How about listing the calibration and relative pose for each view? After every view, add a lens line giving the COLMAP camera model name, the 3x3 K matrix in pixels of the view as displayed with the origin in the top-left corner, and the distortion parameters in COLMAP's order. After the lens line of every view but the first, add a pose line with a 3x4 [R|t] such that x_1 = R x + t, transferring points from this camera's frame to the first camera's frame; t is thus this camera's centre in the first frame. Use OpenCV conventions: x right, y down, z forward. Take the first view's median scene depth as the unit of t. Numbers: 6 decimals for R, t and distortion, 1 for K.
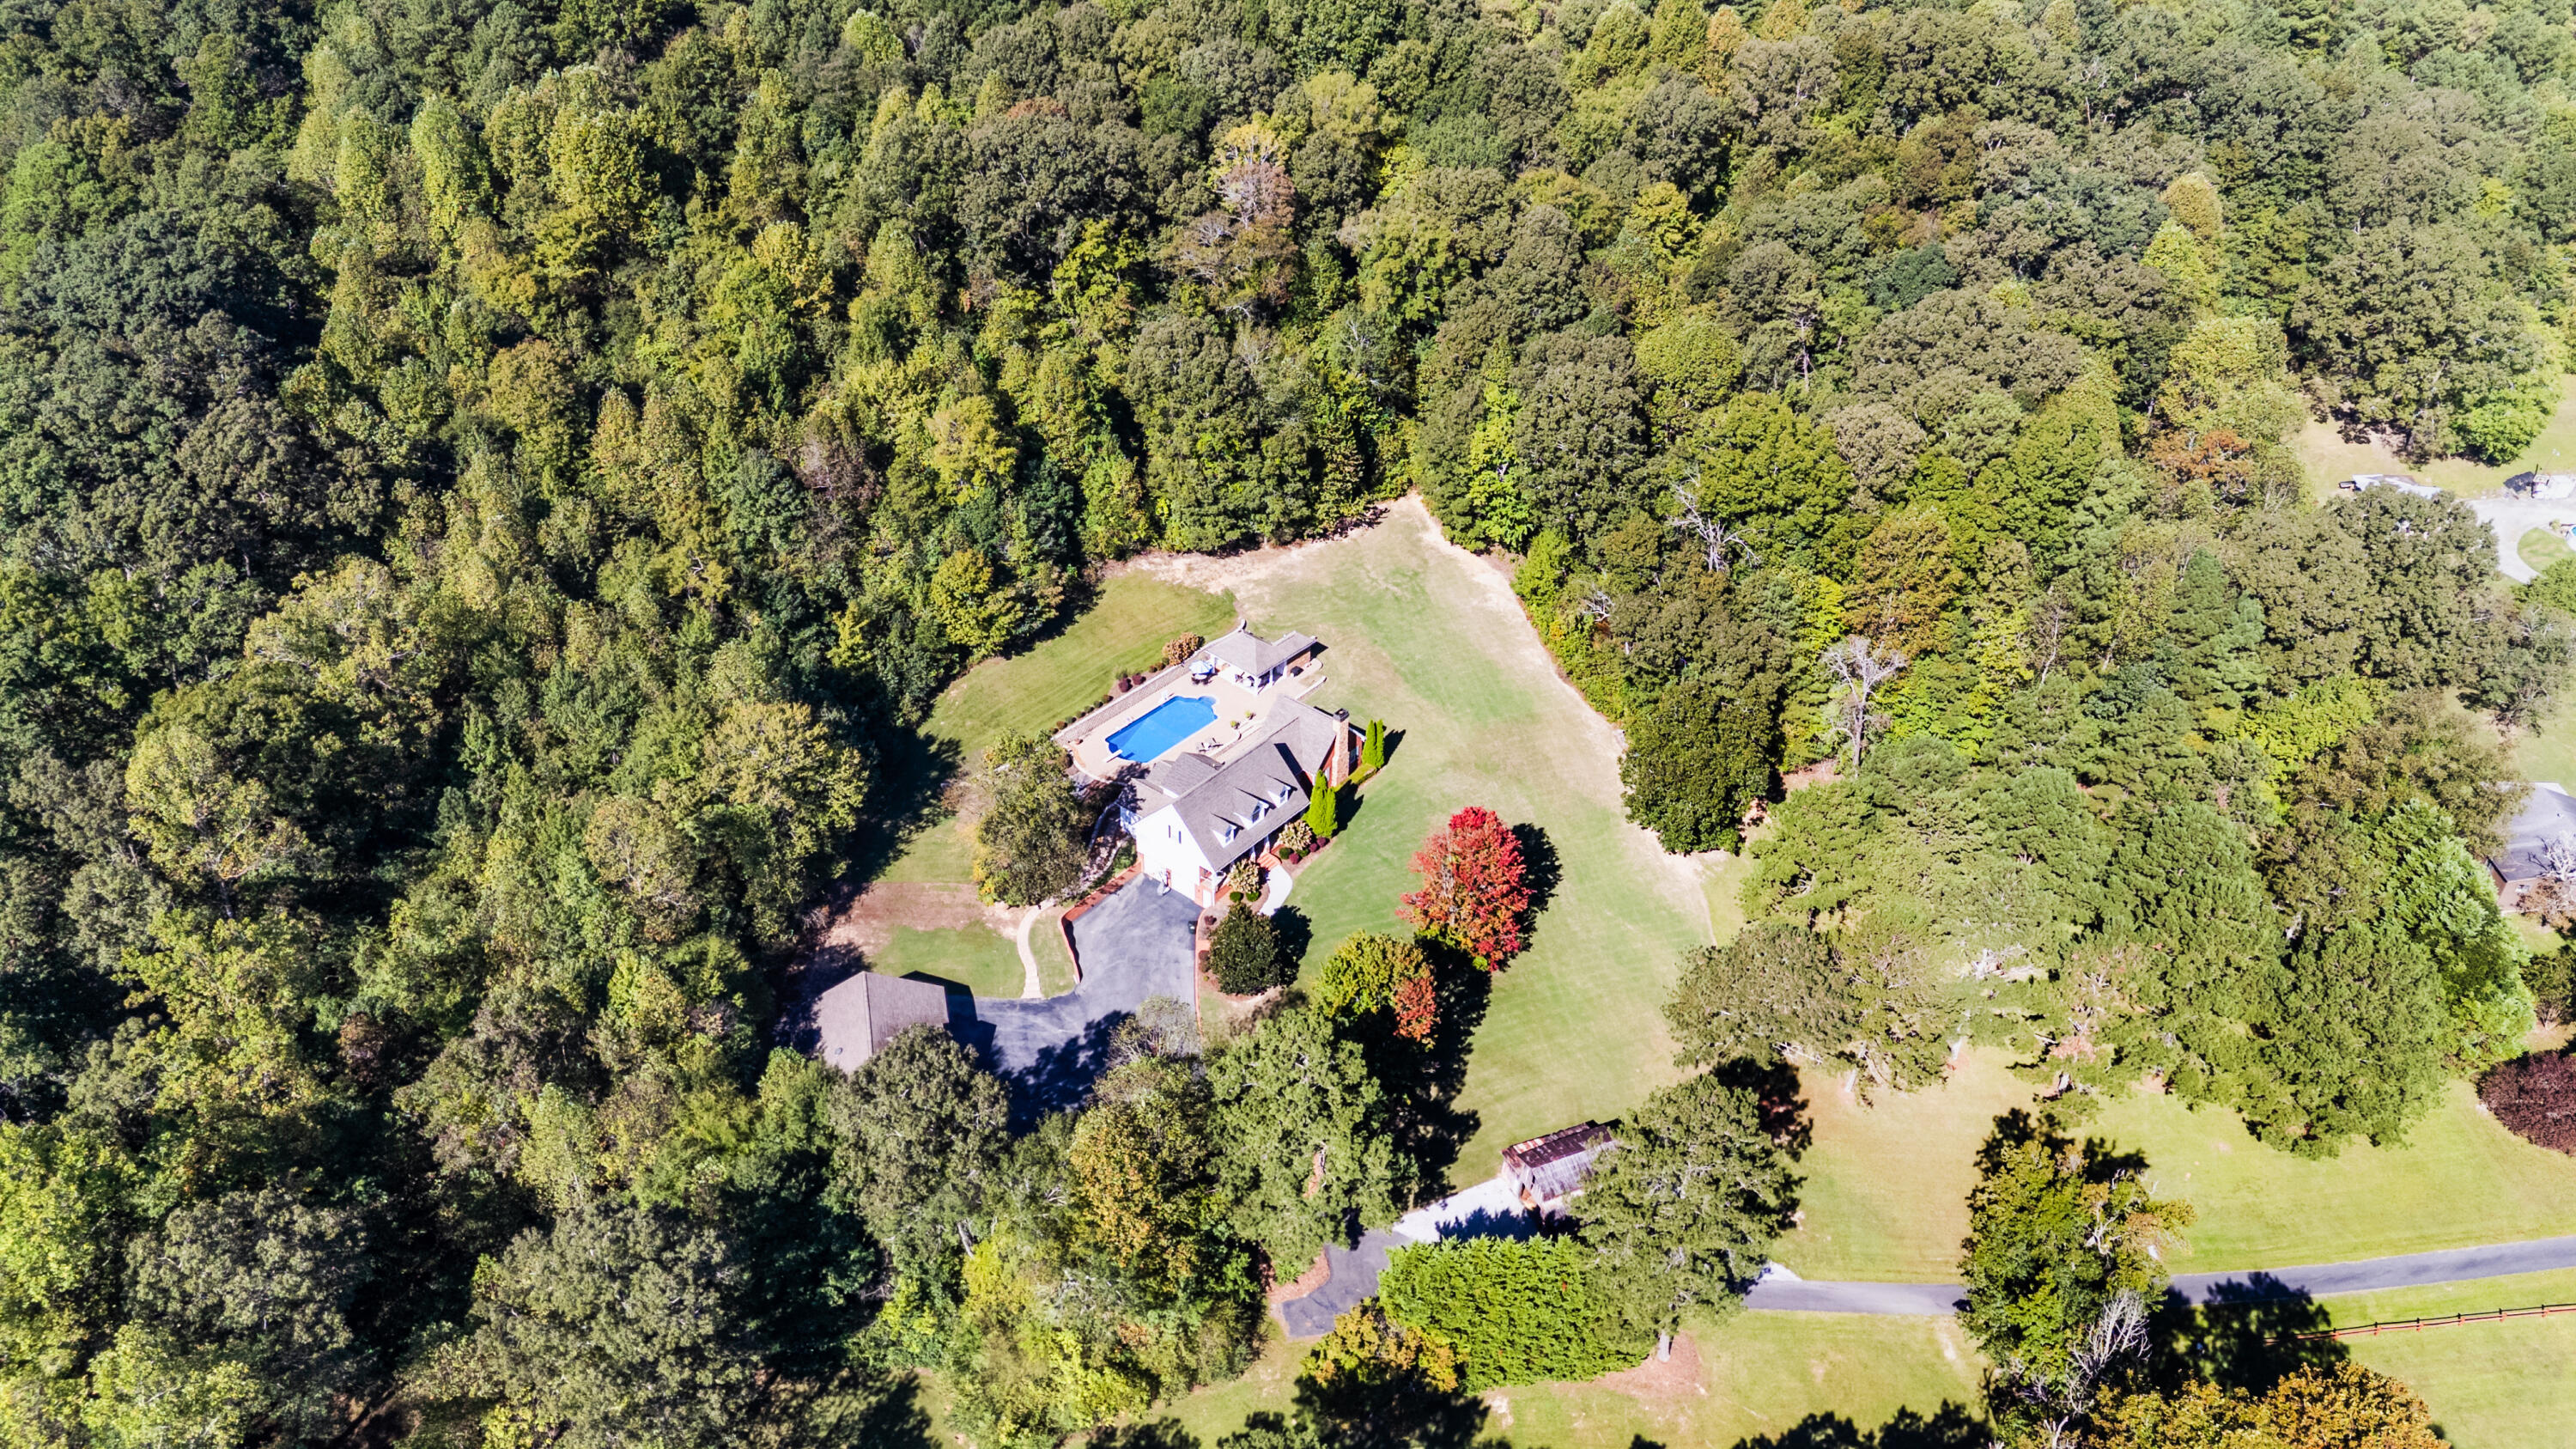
lens RADIAL K [[1855.6, 0, 1314.5], [0, 1855.6, 725.2], [0, 0, 1]] dist [0.068475, -0.077414]
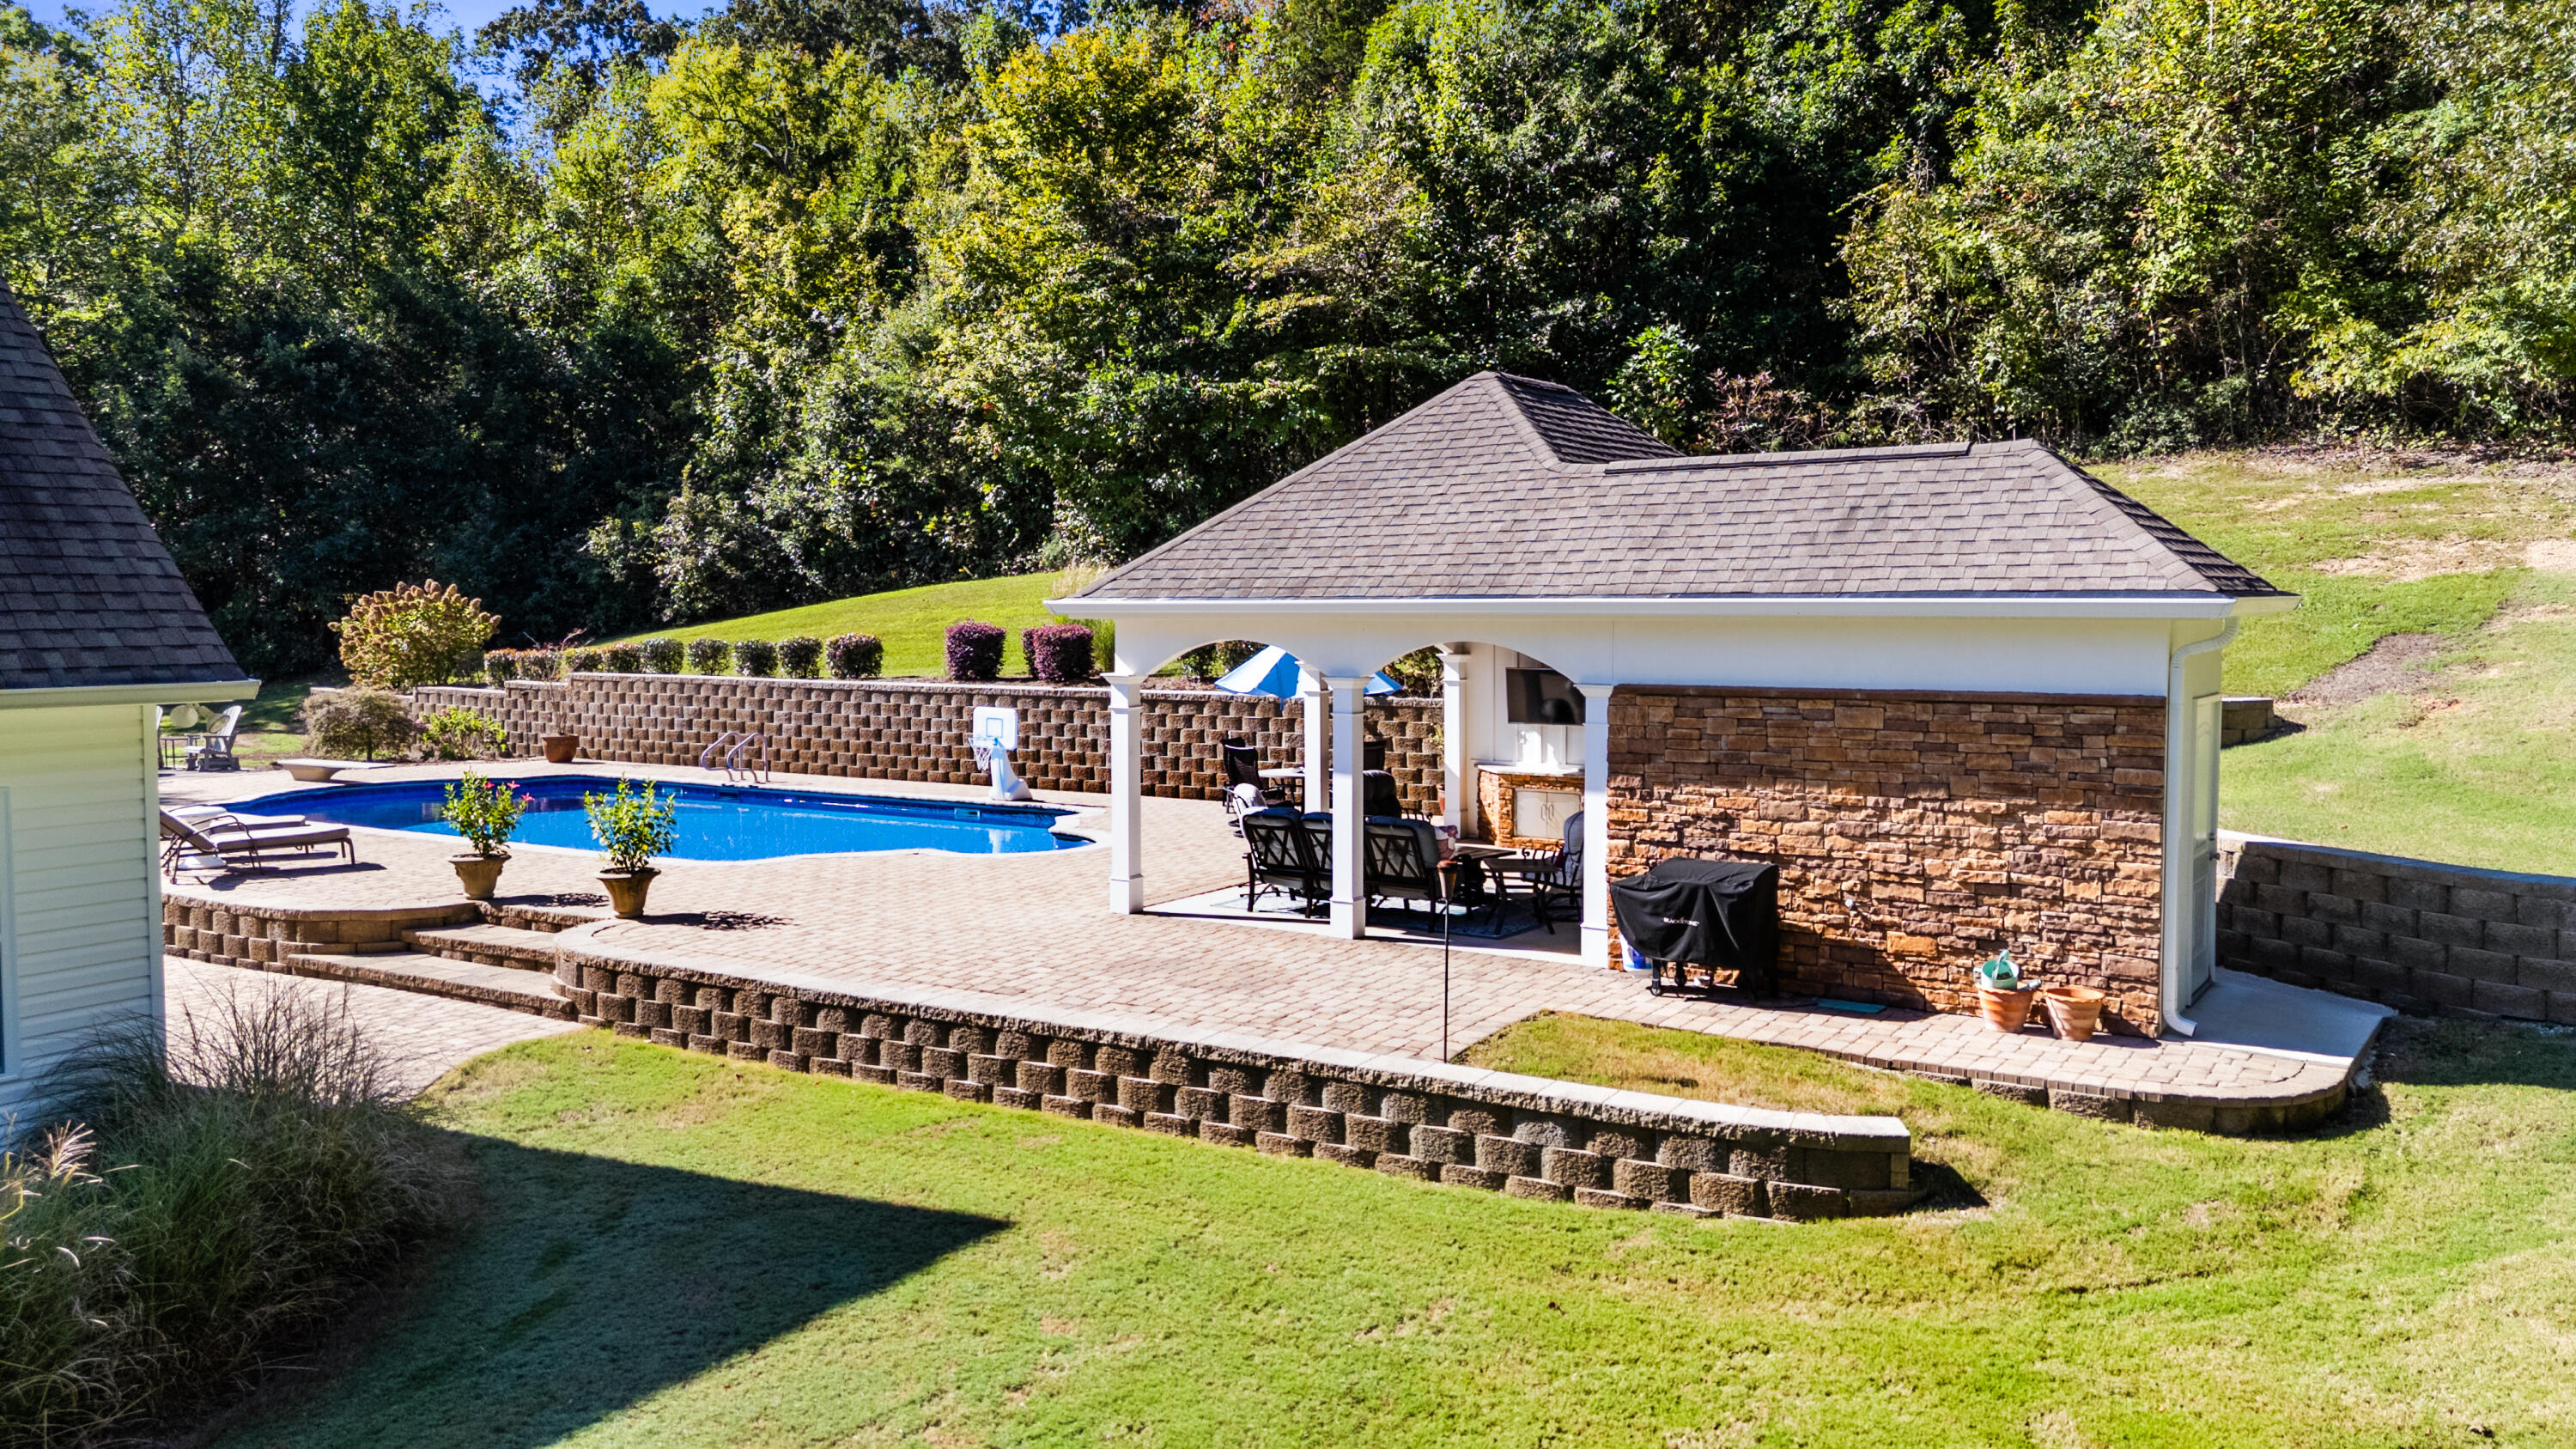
lens RADIAL K [[1896.2, 0, 1290.8], [0, 1896.2, 732.7], [0, 0, 1]] dist [0.091091, -0.103756]
pose [[0.136432, 0.046051, -0.989578, 0.055376], [-0.569520, 0.820988, -0.040314, -0.022023], [0.810576, 0.569085, 0.138236, 0.944057]]
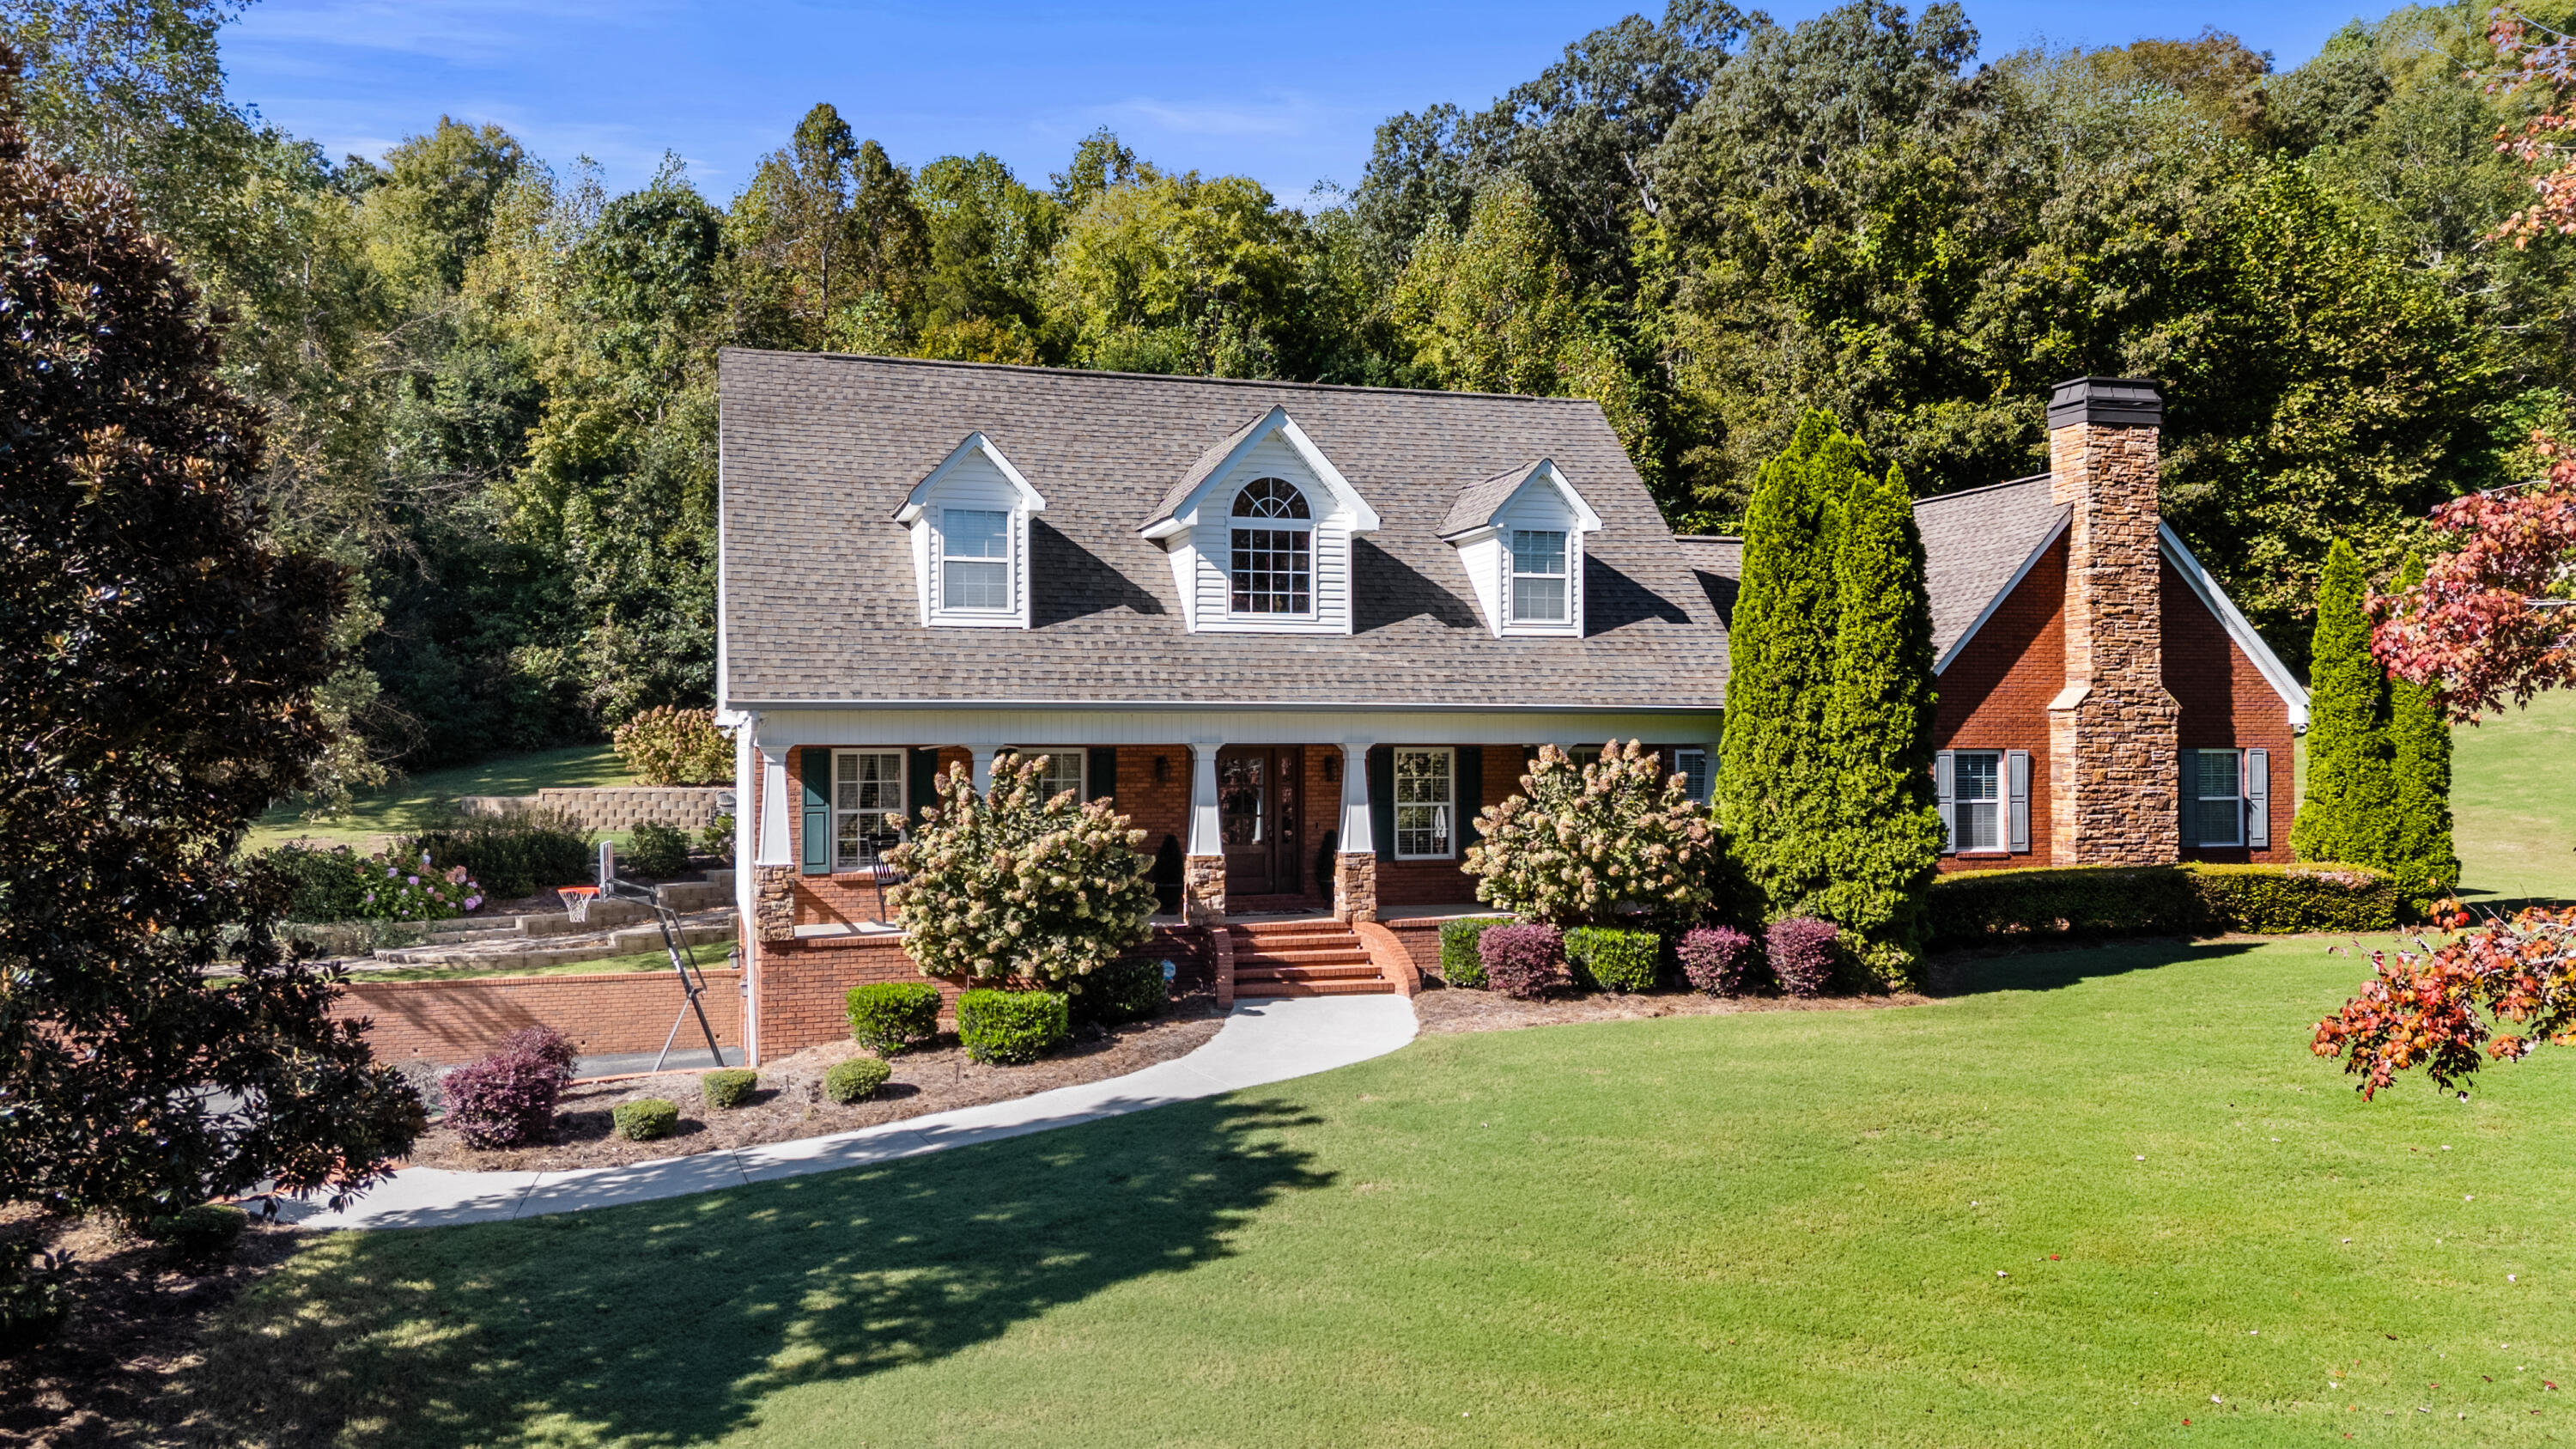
lens RADIAL K [[1924.4, 0, 1217.7], [0, 1924.4, 733.3], [0, 0, 1]] dist [0.008804, -0.000626]
pose [[0.818952, -0.028156, -0.573170, 0.042689], [-0.318255, 0.808841, -0.494459, 0.113224], [0.477526, 0.587353, 0.653442, 0.762863]]
